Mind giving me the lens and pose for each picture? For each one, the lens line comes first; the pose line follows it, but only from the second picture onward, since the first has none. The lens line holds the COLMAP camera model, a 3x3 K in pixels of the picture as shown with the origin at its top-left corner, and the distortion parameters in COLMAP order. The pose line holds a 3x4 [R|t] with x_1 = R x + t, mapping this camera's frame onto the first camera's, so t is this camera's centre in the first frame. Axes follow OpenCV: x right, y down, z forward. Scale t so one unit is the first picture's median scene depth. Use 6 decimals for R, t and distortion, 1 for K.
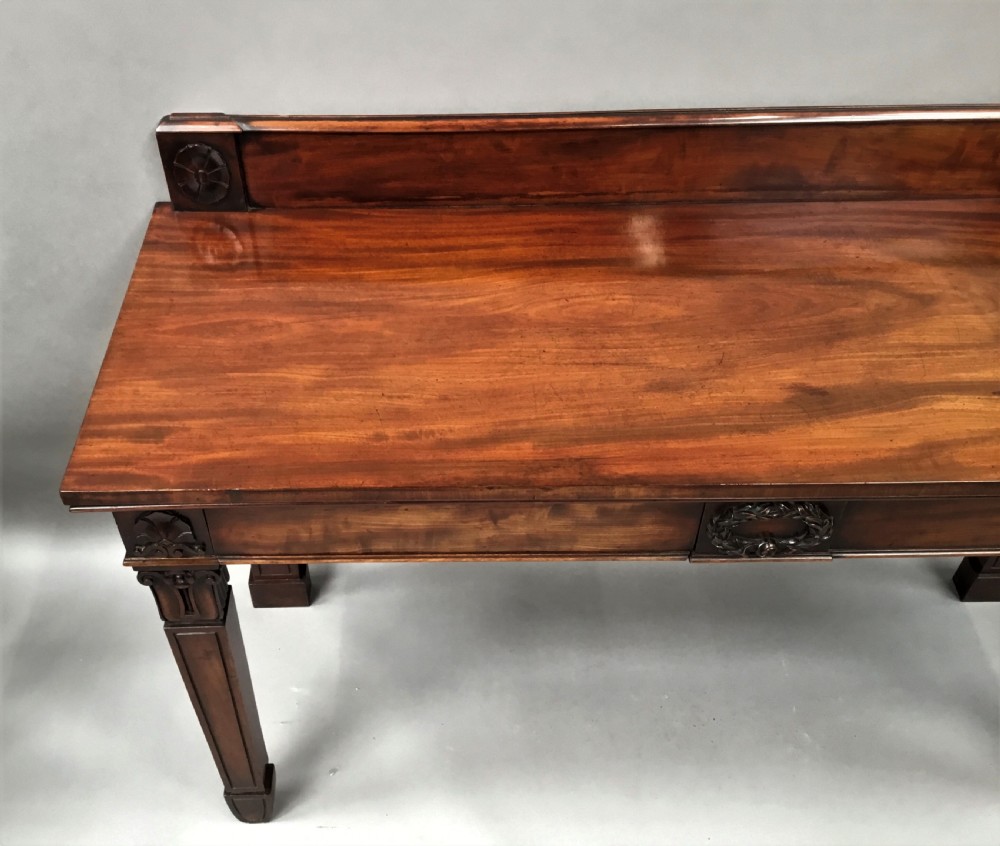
lens RADIAL K [[1036.1, 0, 435.1], [0, 1036.1, 439.7], [0, 0, 1]] dist [0.033130, 0.000000]
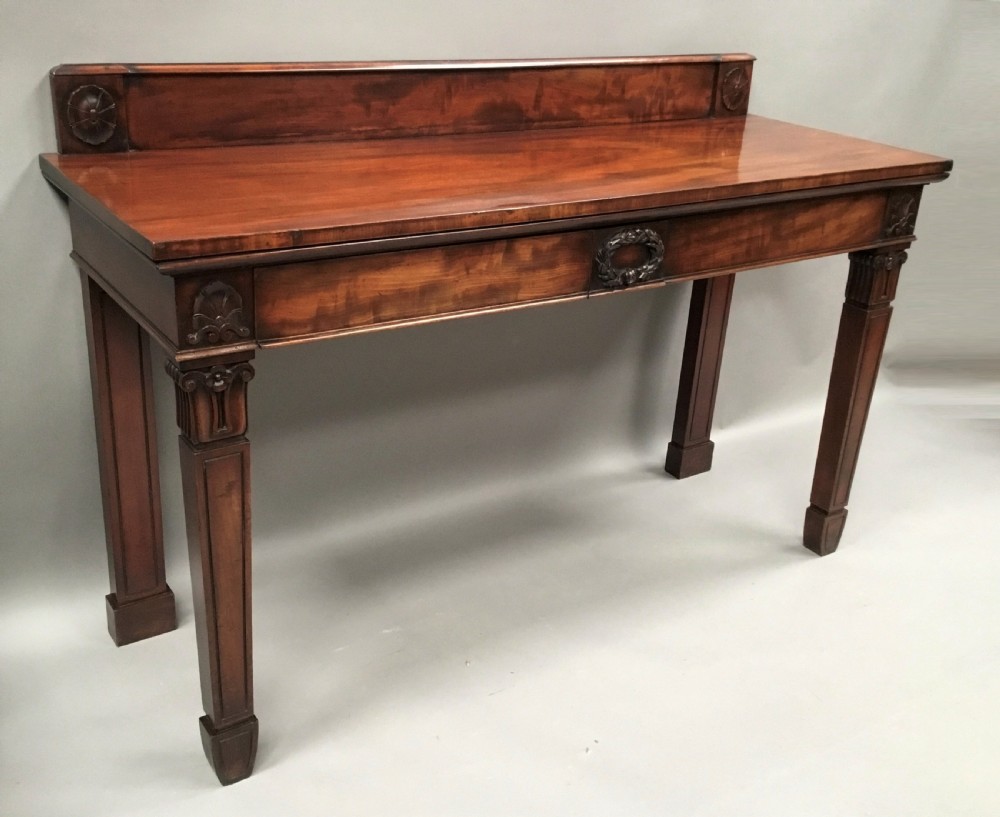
lens RADIAL K [[1083.1, 0, 495.8], [0, 1083.1, 408.0], [0, 0, 1]] dist [0.048971, 0.000000]
pose [[0.828215, -0.168923, 0.534345, -0.614471], [0.348986, 0.901506, -0.255922, 0.547601], [-0.438484, 0.398437, 0.805593, -0.026122]]
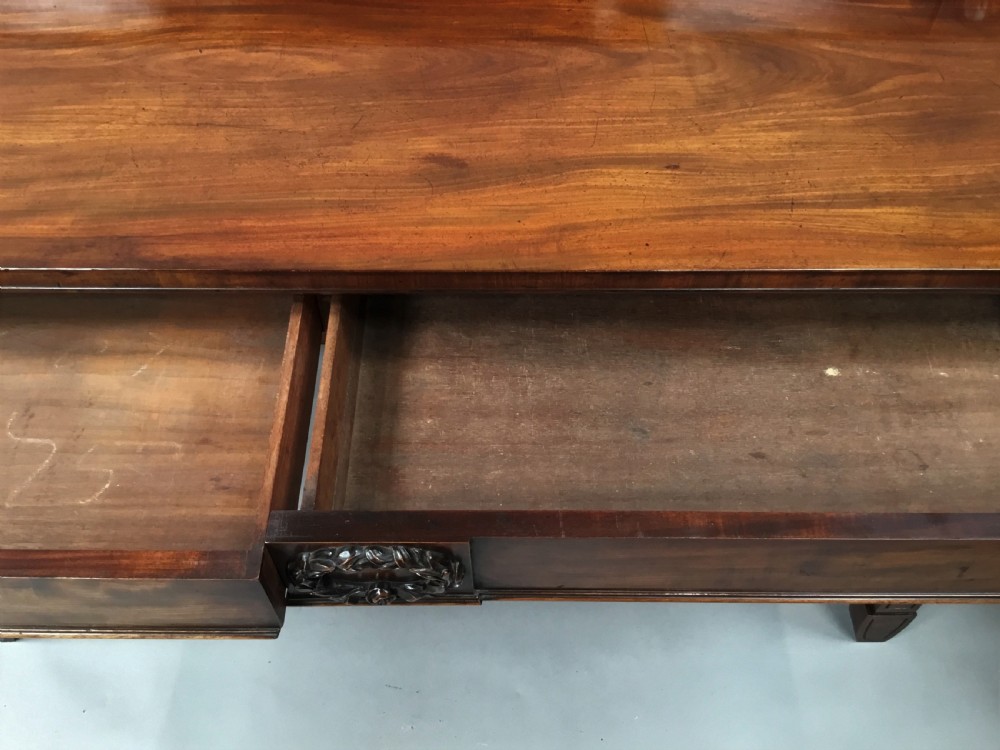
lens RADIAL K [[930.5, 0, 497.1], [0, 930.5, 384.5], [0, 0, 1]] dist [0.040479, 0.000000]
pose [[0.999833, 0.011893, 0.013909, 0.366139], [-0.013420, 0.993226, 0.115422, 0.038798], [-0.012442, -0.115589, 0.993219, 0.240181]]
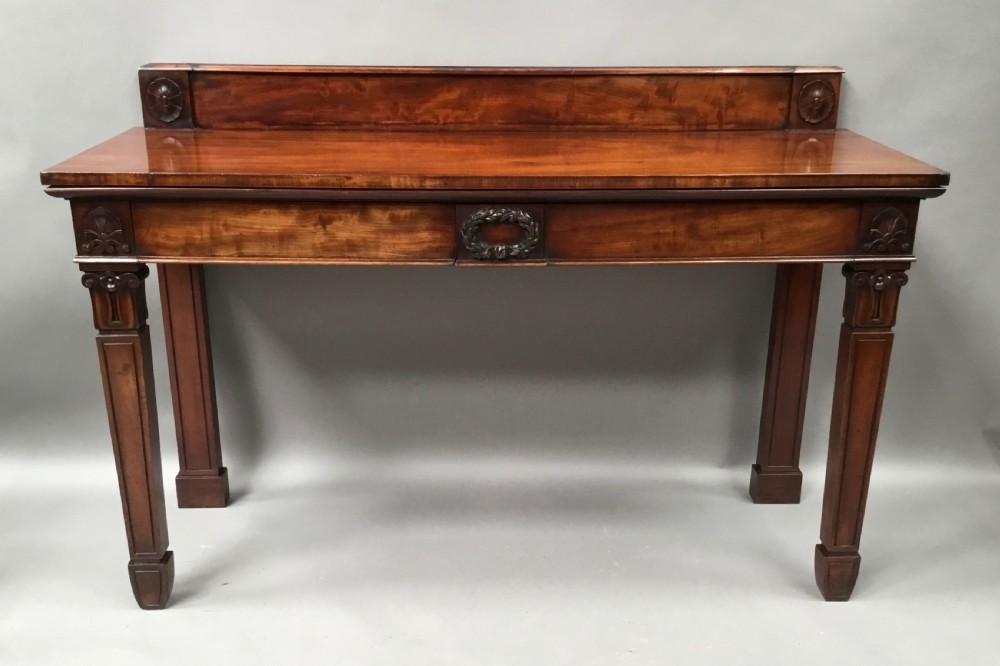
lens RADIAL K [[1049.9, 0, 499.6], [0, 1049.9, 377.9], [0, 0, 1]] dist [0.064786, 0.000000]
pose [[0.999299, 0.010099, 0.036057, 0.247557], [0.005773, 0.909881, -0.414828, 0.873521], [-0.036997, 0.414745, 0.909185, -0.318583]]
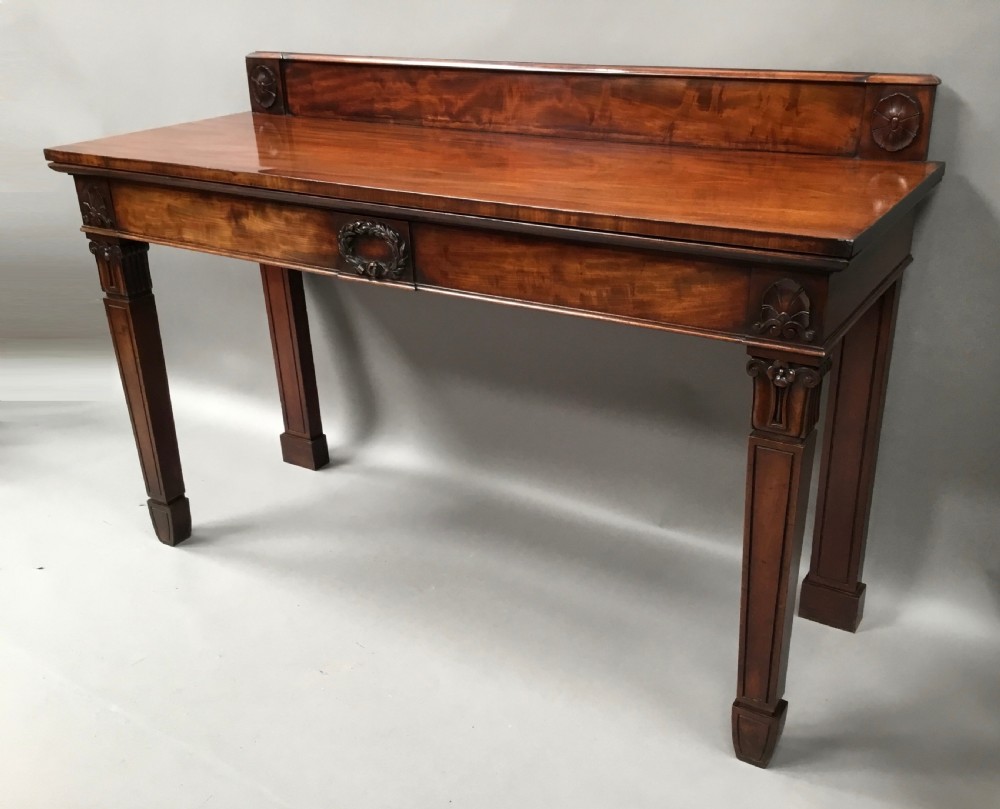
lens RADIAL K [[1017.3, 0, 531.2], [0, 1017.3, 418.3], [0, 0, 1]] dist [0.029499, 0.000000]
pose [[0.855486, 0.212068, -0.472410, 1.140592], [-0.363294, 0.895895, -0.255715, 0.535890], [0.369001, 0.390384, 0.843468, -0.010726]]
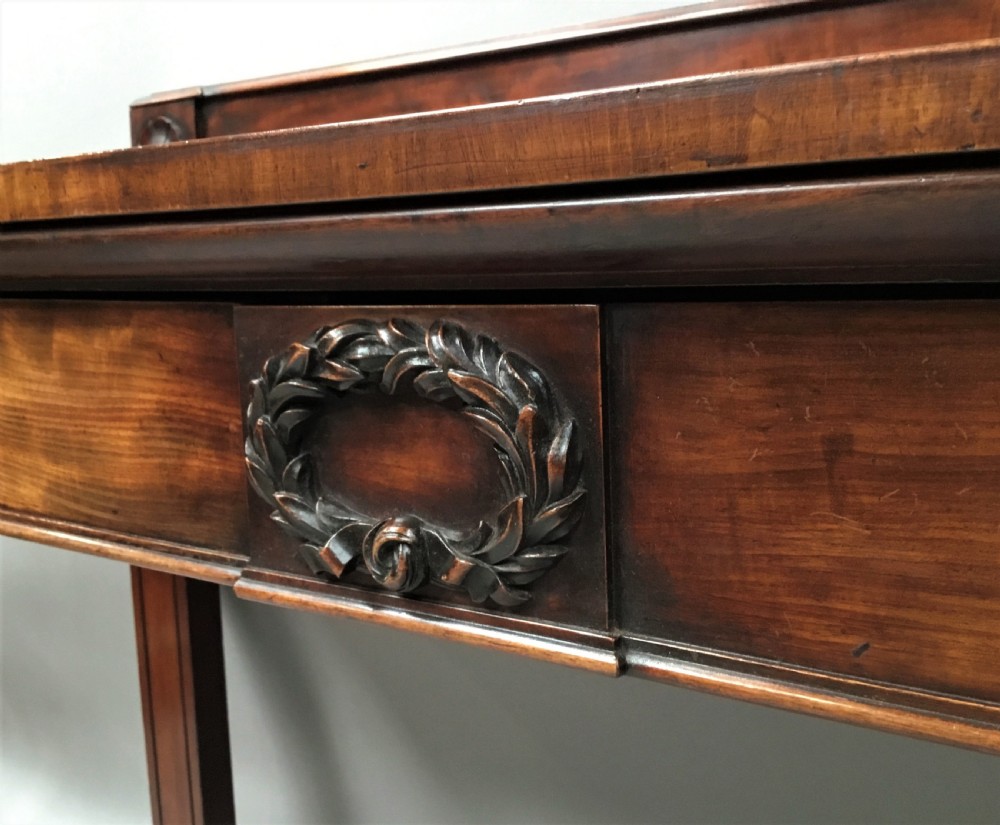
lens RADIAL K [[1083.1, 0, 464.3], [0, 1083.1, 425.8], [0, 0, 1]] dist [0.048971, 0.000000]
pose [[0.819113, 0.085281, -0.567258, 0.477858], [-0.399283, 0.794768, -0.457074, 0.197488], [0.411858, 0.600891, 0.685056, 0.739050]]
